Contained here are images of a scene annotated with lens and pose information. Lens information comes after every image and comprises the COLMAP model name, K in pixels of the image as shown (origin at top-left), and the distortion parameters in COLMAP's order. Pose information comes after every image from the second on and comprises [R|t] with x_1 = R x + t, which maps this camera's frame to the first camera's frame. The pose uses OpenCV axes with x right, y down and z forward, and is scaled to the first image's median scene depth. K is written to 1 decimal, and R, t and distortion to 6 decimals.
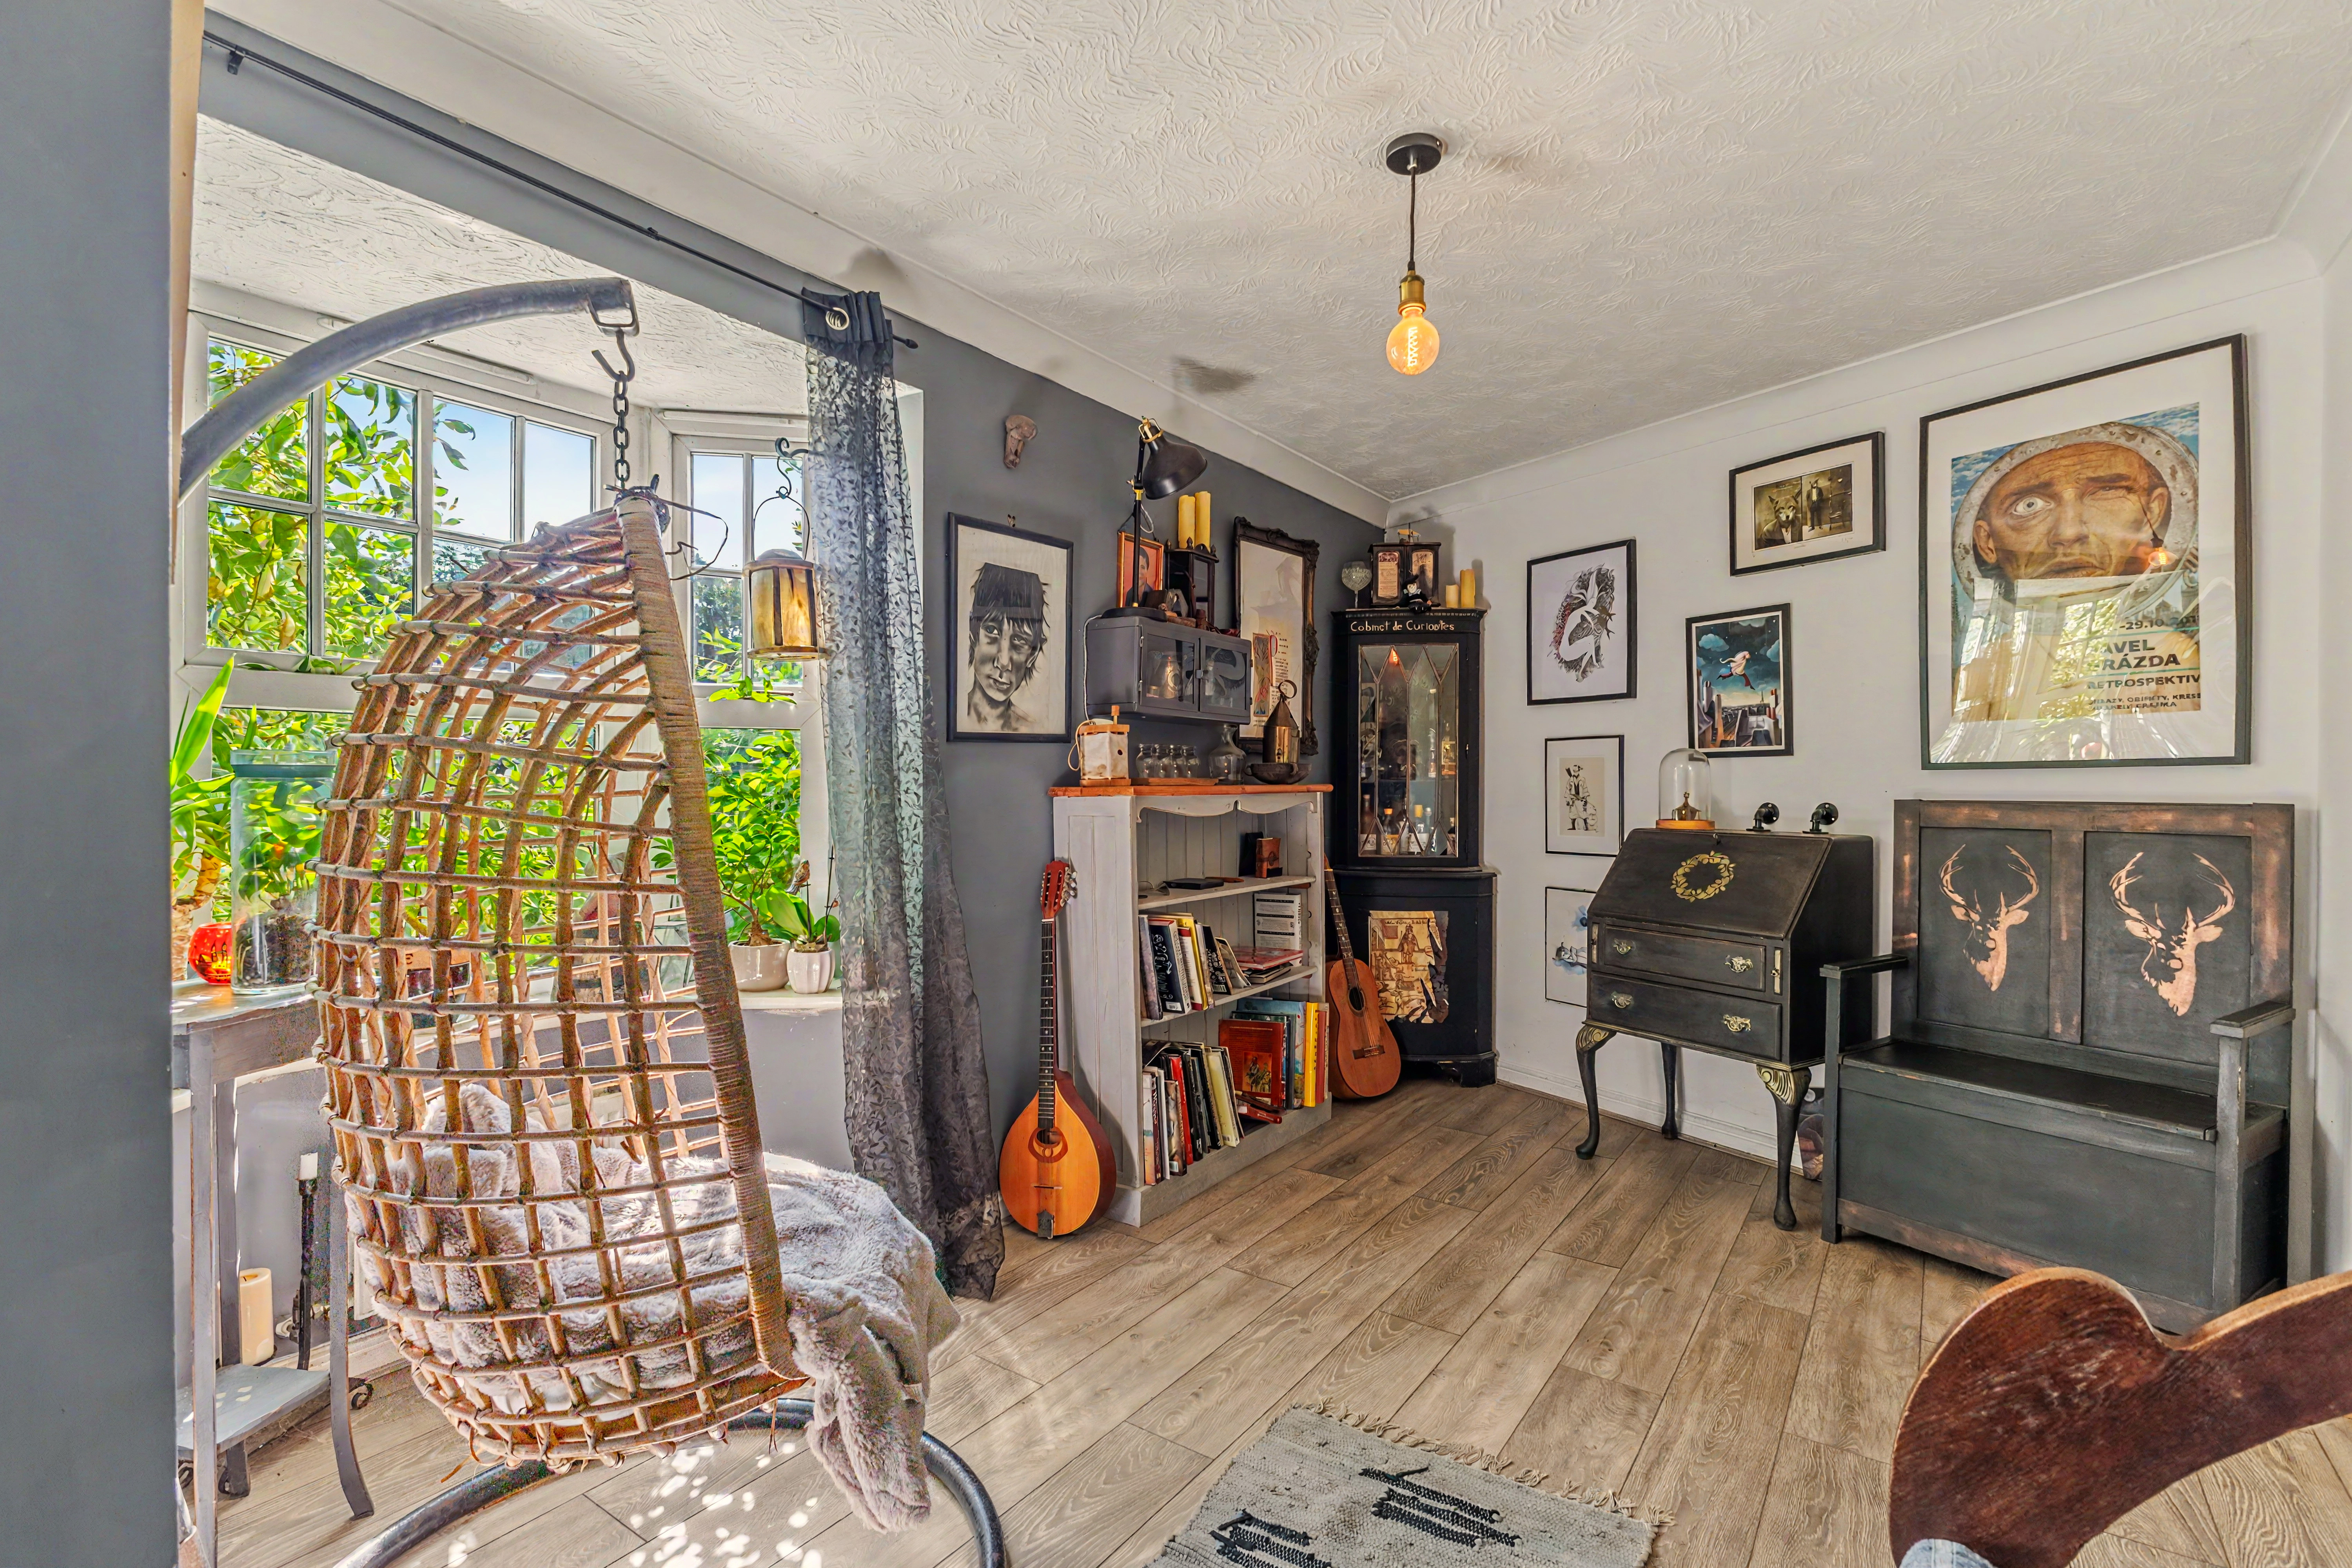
lens RADIAL K [[1084.0, 0, 1182.3], [0, 1084.0, 778.4], [0, 0, 1]] dist [-0.000102, -0.000668]
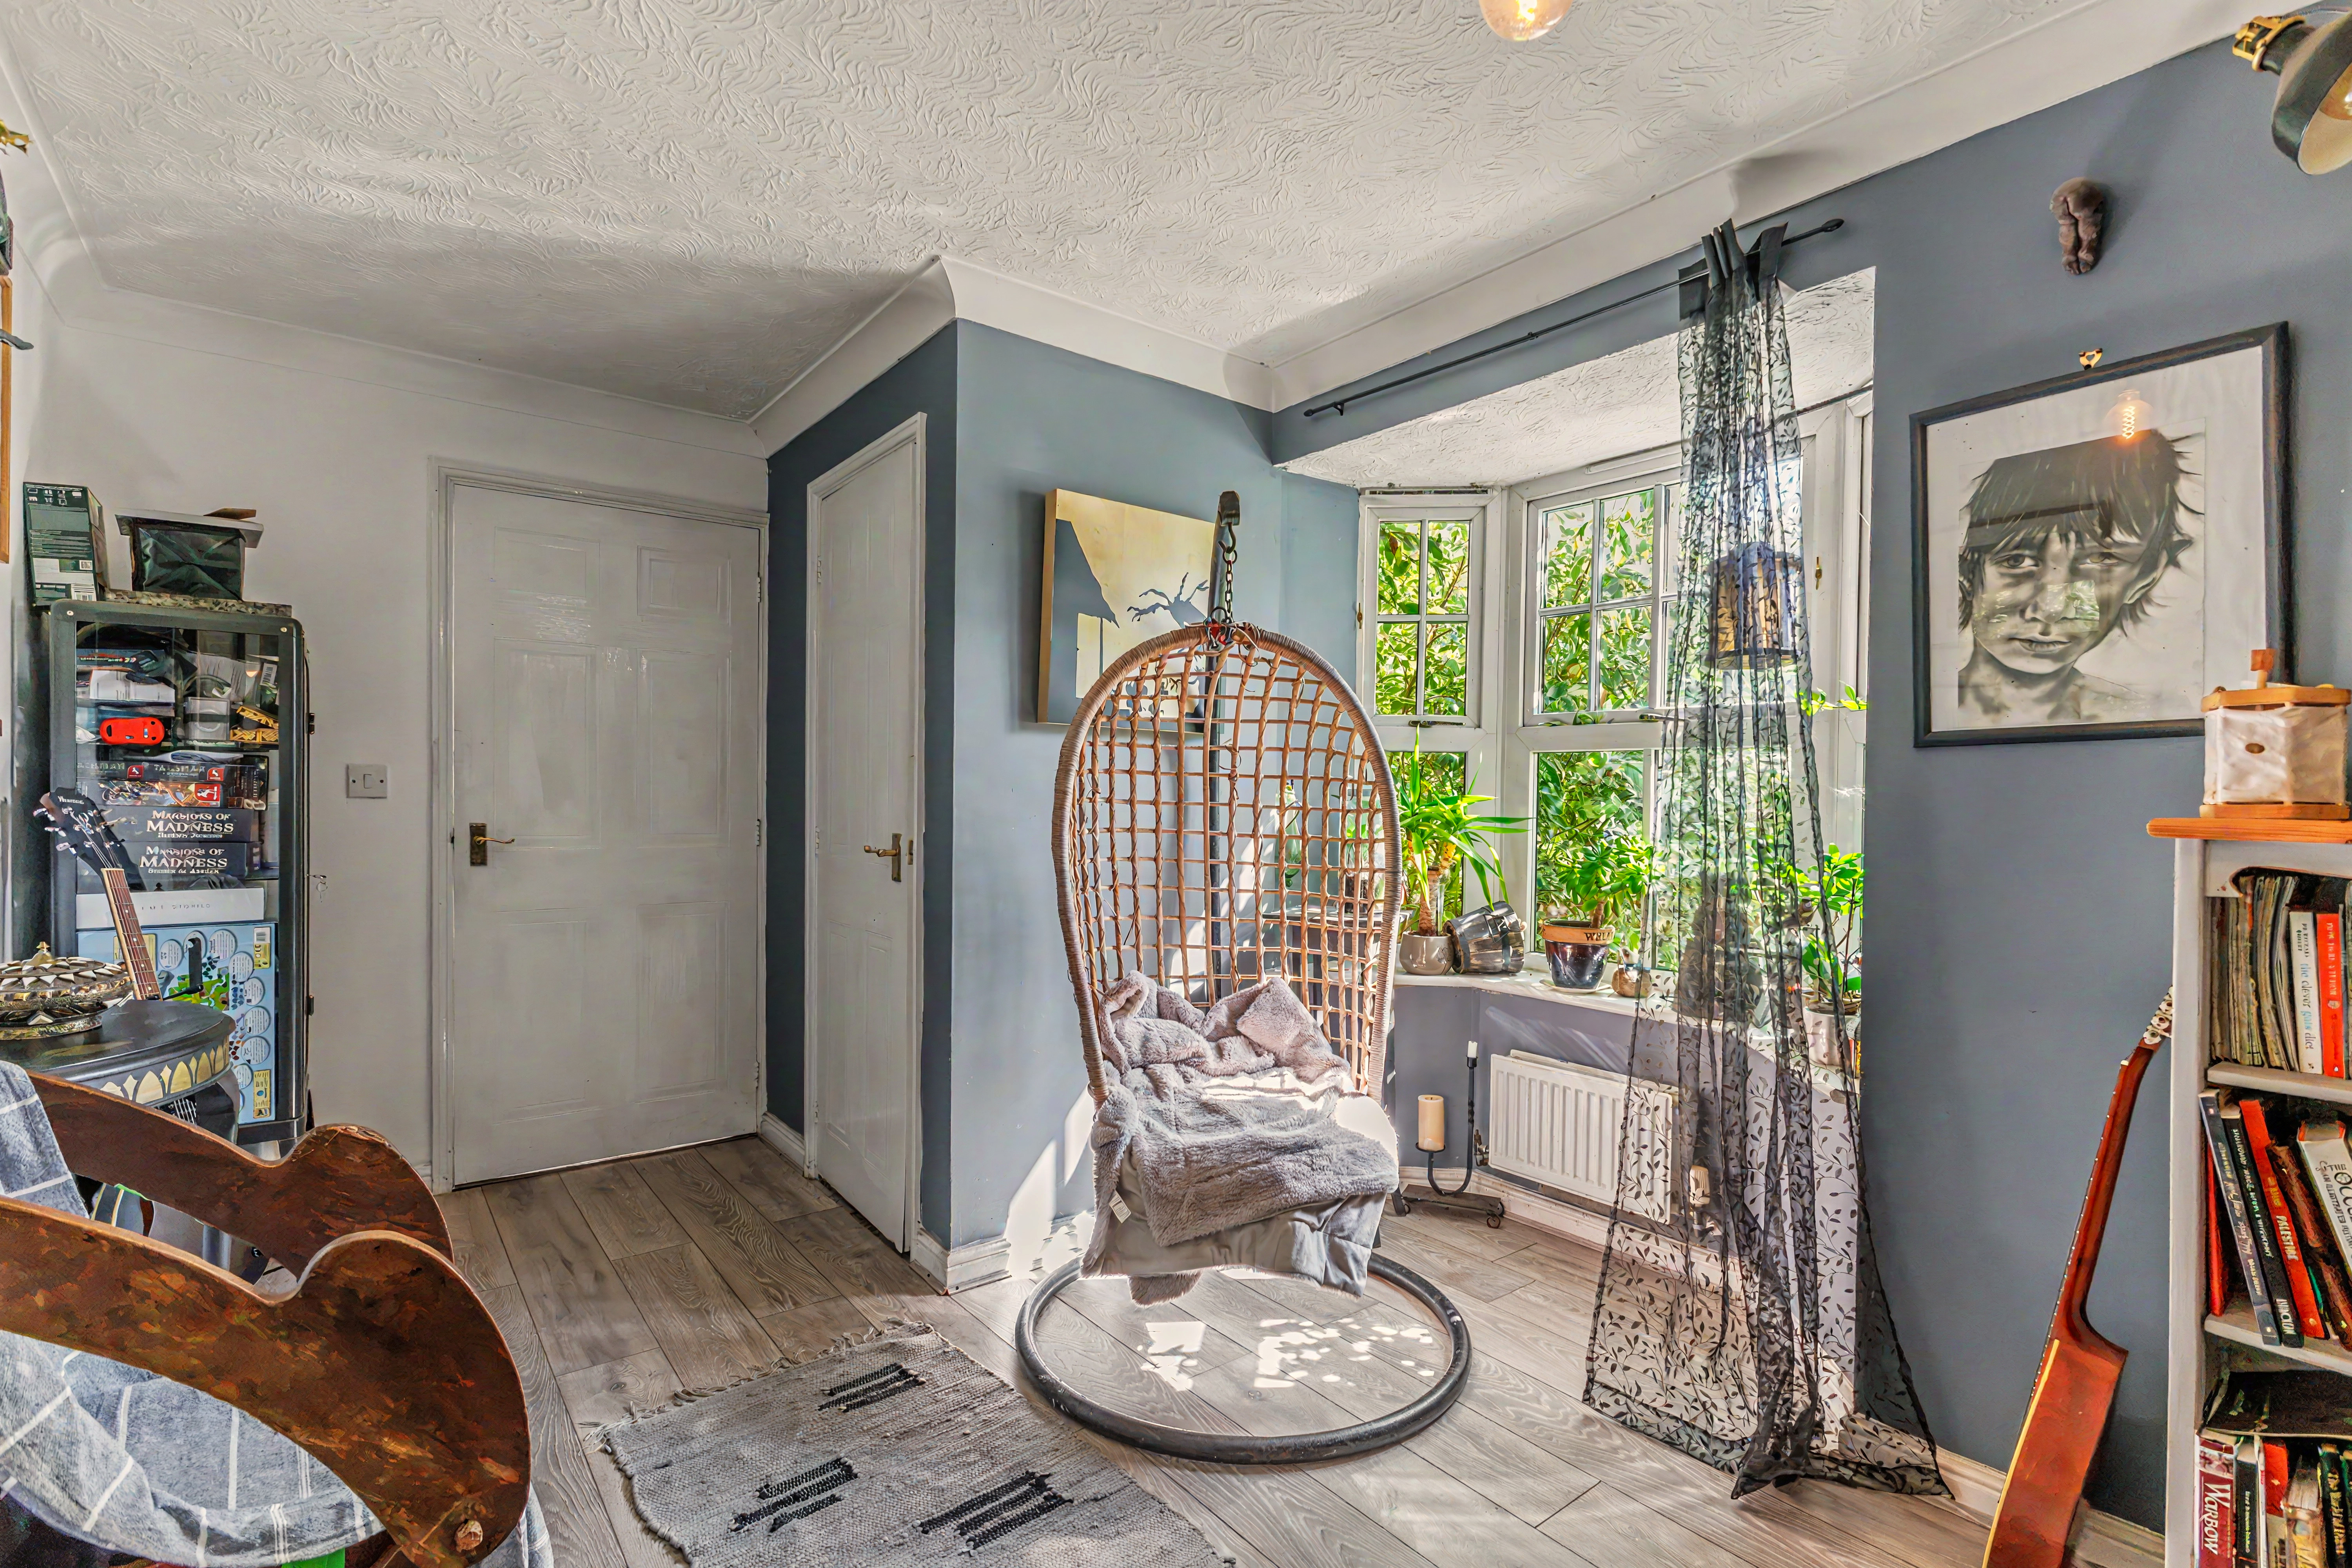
lens RADIAL K [[1084.0, 0, 1182.3], [0, 1084.0, 778.4], [0, 0, 1]] dist [-0.000102, -0.000668]
pose [[-0.287625, -0.009604, -0.957695, 0.561093], [-0.003877, 0.999953, -0.008863, -0.005723], [0.957735, 0.001164, -0.287649, 0.730544]]
